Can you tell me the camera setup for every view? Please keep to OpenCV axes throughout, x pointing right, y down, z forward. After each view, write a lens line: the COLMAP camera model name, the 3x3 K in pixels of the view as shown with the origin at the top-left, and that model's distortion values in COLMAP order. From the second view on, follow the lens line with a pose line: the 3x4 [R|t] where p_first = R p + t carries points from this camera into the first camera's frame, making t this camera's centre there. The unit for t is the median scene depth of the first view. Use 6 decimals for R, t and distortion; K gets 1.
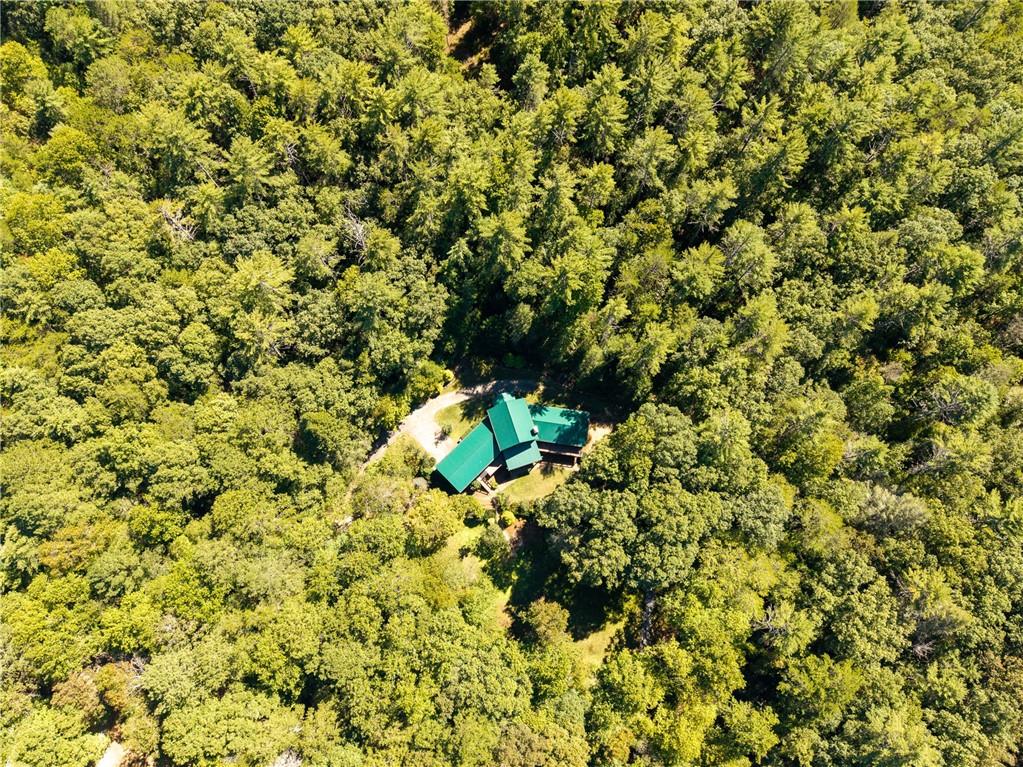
lens RADIAL K [[733.6, 0, 511.5], [0, 733.6, 383.5], [0, 0, 1]] dist [0.051827, -0.082506]
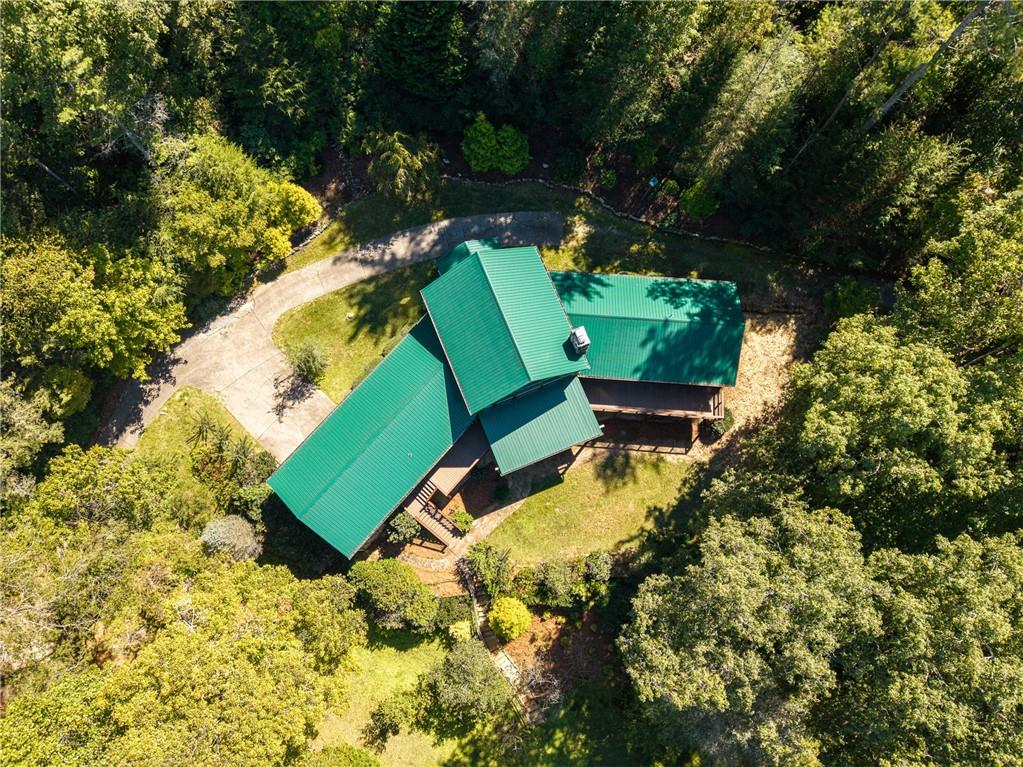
lens RADIAL K [[733.6, 0, 511.5], [0, 733.6, 383.5], [0, 0, 1]] dist [0.051827, -0.082506]
pose [[0.997523, -0.068863, 0.014359, -0.001365], [0.068854, 0.997626, 0.001100, 0.076964], [-0.014400, -0.000109, 0.999896, 0.667505]]
